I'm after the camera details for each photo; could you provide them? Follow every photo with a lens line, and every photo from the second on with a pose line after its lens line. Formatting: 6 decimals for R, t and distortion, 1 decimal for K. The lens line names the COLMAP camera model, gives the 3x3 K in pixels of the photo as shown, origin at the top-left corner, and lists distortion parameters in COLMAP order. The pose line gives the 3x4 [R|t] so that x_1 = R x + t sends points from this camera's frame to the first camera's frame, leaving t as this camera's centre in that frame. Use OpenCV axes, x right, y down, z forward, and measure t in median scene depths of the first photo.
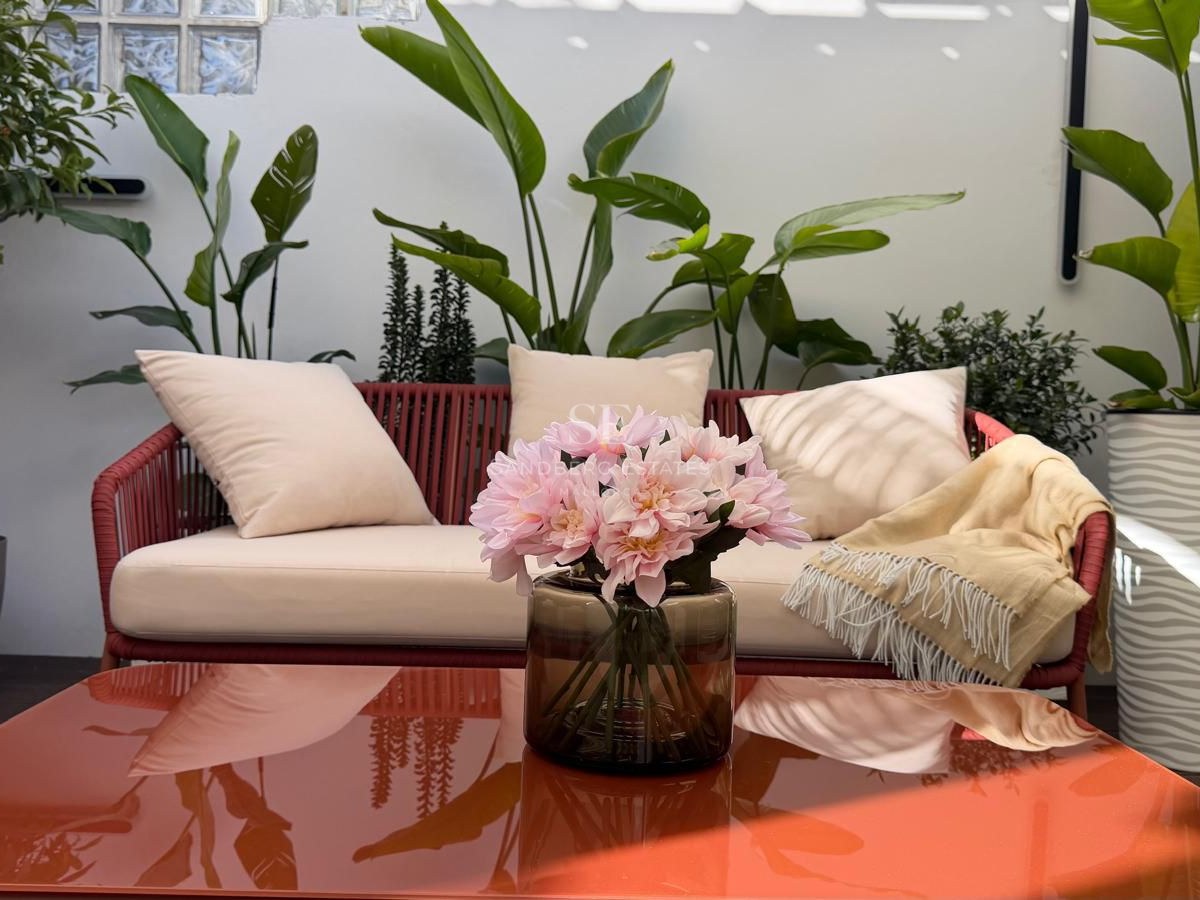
lens RADIAL K [[1126.0, 0, 600.0], [0, 1126.0, 450.0], [0, 0, 1]] dist [0.159559, -0.314168]
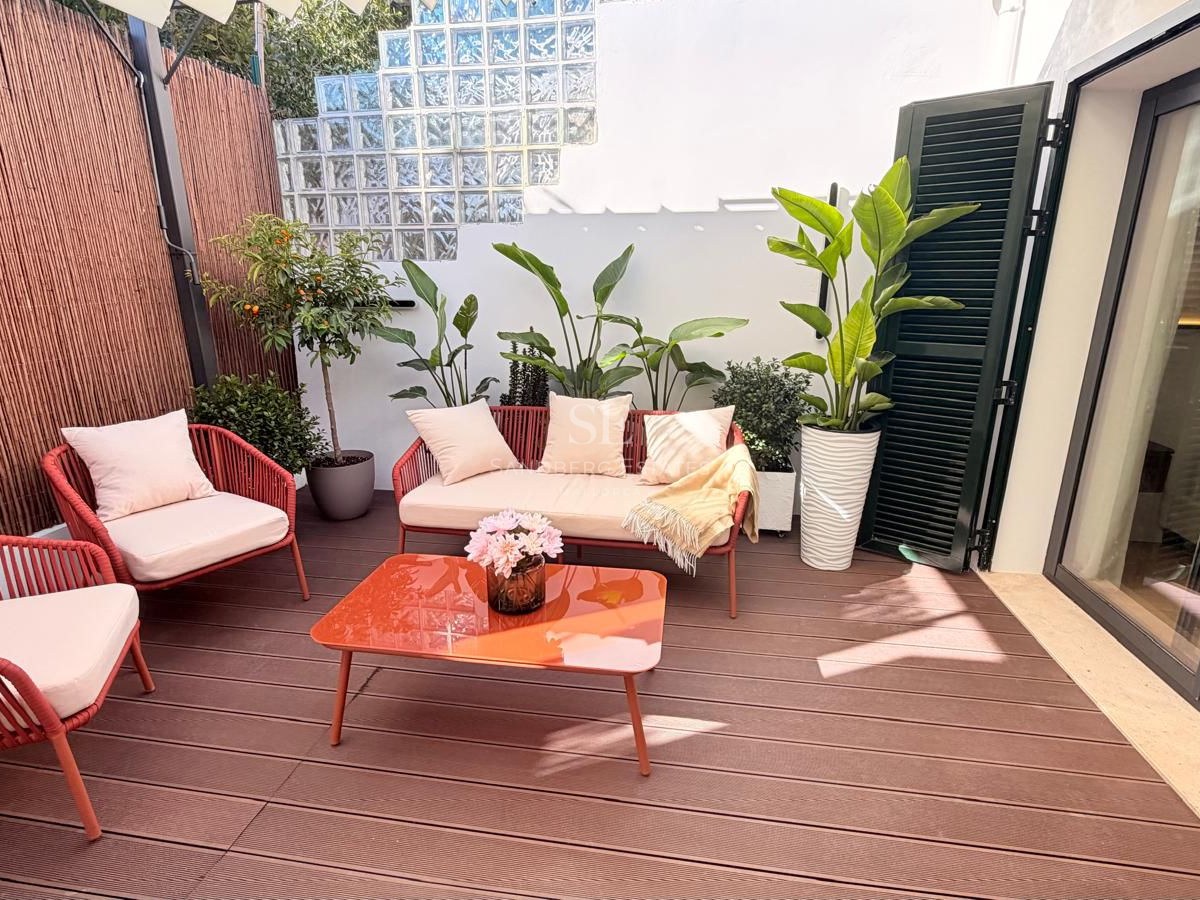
lens RADIAL K [[632.7, 0, 600.0], [0, 632.7, 450.0], [0, 0, 1]] dist [0.004553, -0.001252]
pose [[0.985601, 0.021379, -0.167730, 0.233390], [0.016727, 0.974780, 0.222540, -0.247815], [0.168257, -0.222141, 0.960387, -0.296258]]
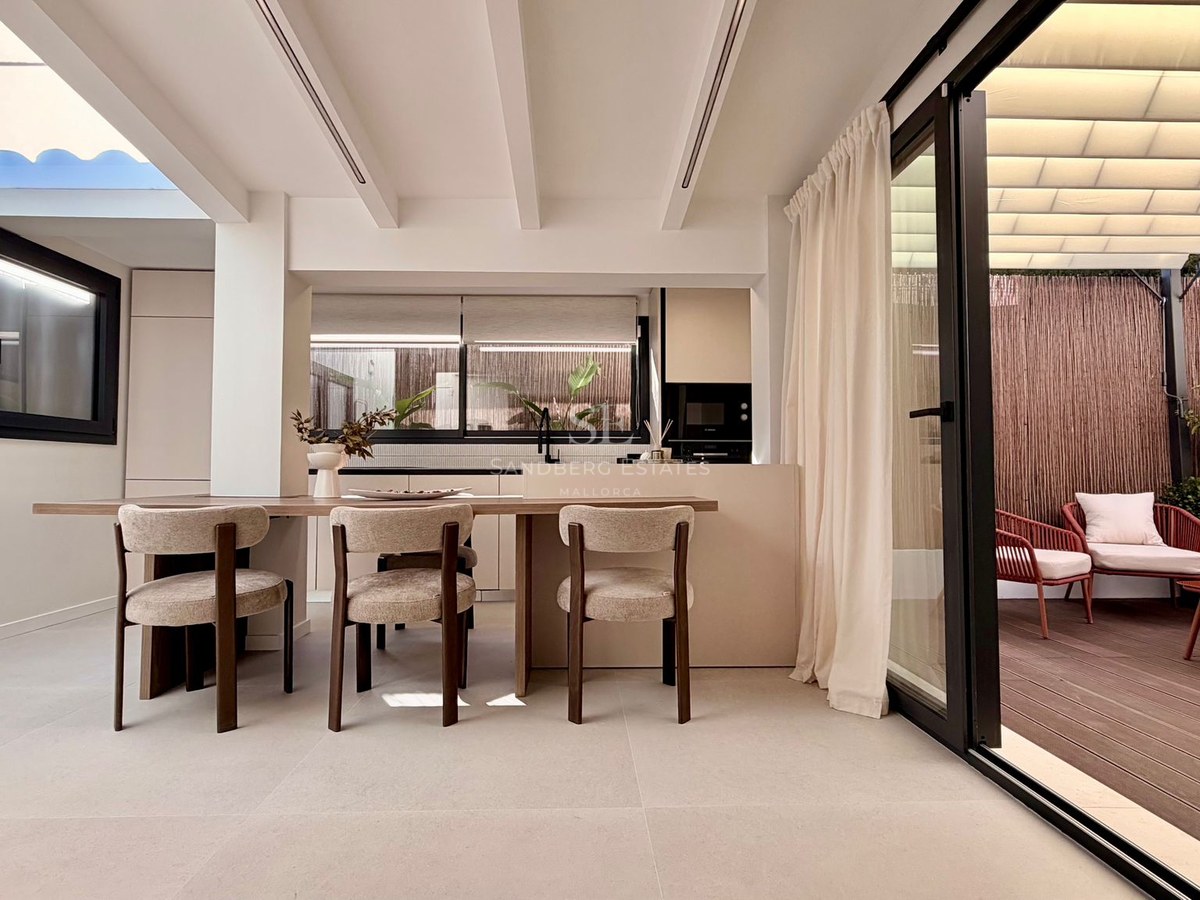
lens RADIAL K [[632.7, 0, 600.0], [0, 632.7, 450.0], [0, 0, 1]] dist [0.004553, -0.001252]
pose [[0.012032, -0.073427, -0.997228, 1.017606], [-0.040120, 0.996462, -0.073855, -0.016589], [0.999122, 0.040898, 0.009043, -0.846454]]
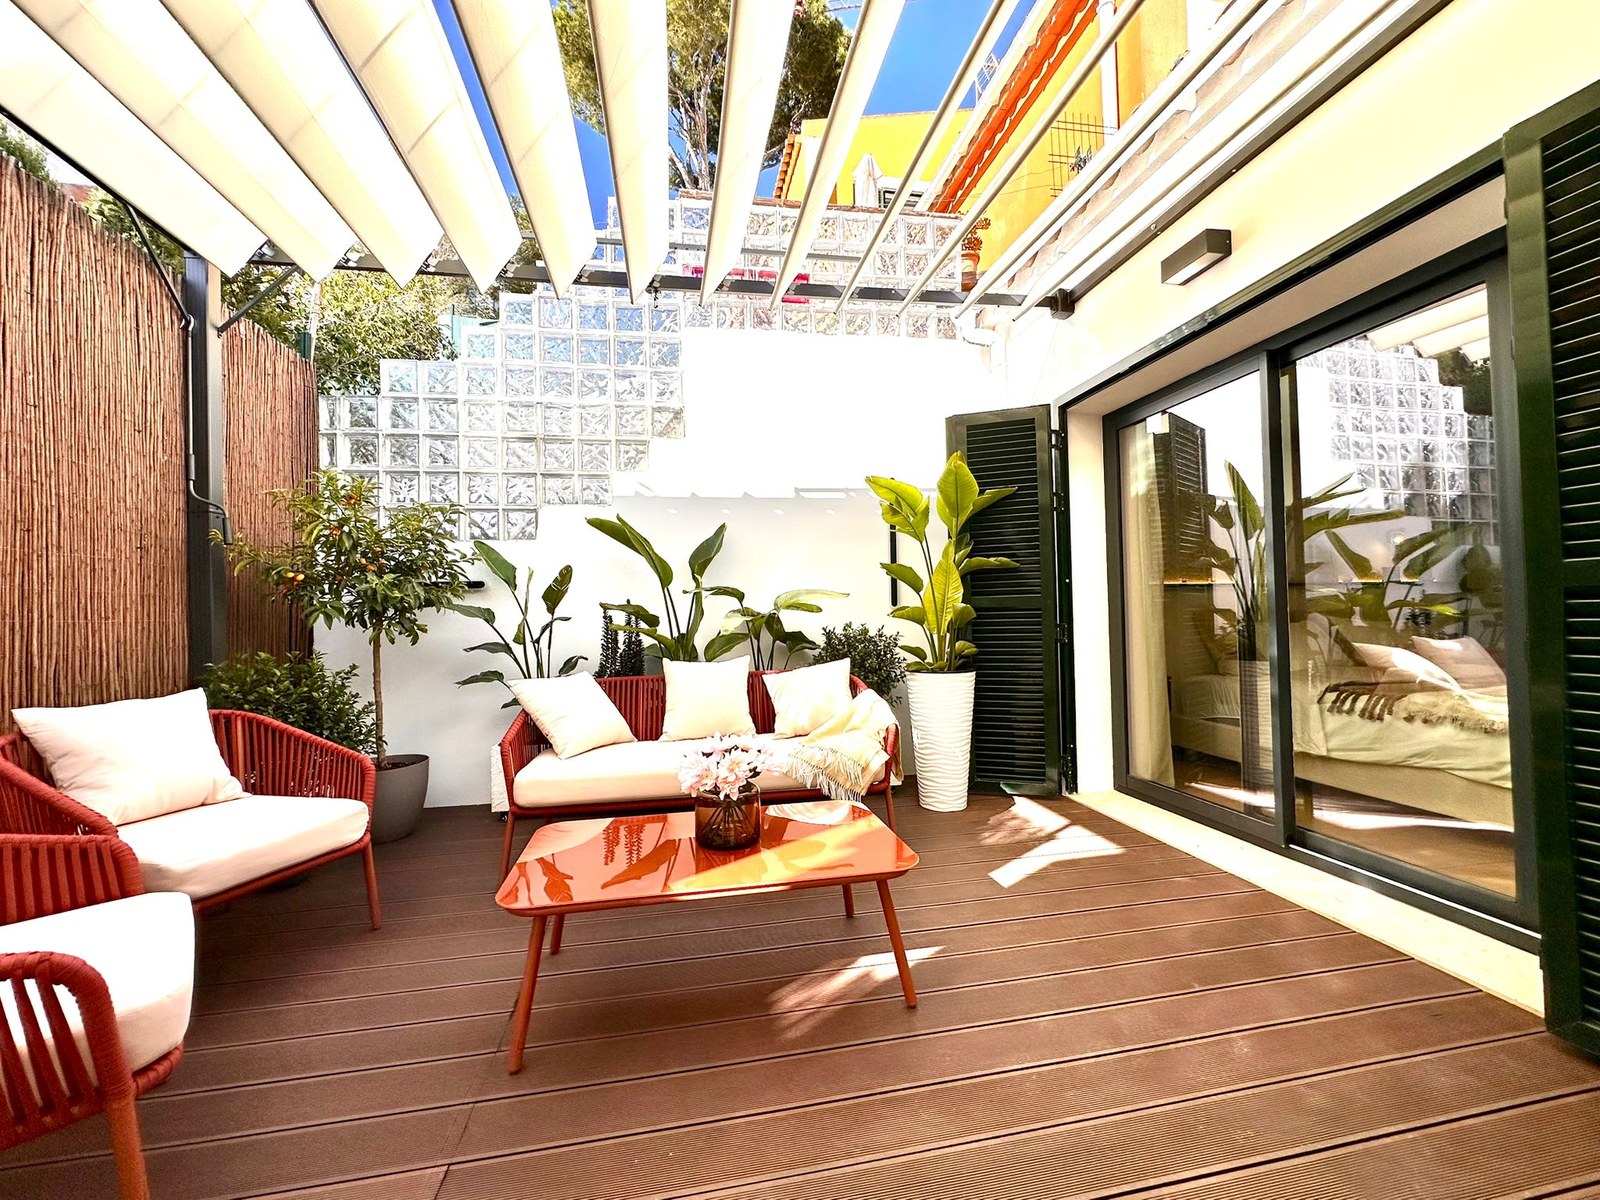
lens RADIAL K [[631.4, 0, 800.0], [0, 631.4, 600.0], [0, 0, 1]] dist [-0.000935, -0.000001]
pose [[0.983369, -0.042616, 0.176548, -0.023405], [0.053387, 0.996962, -0.056712, -0.113842], [-0.173594, 0.065194, 0.982657, -0.312440]]
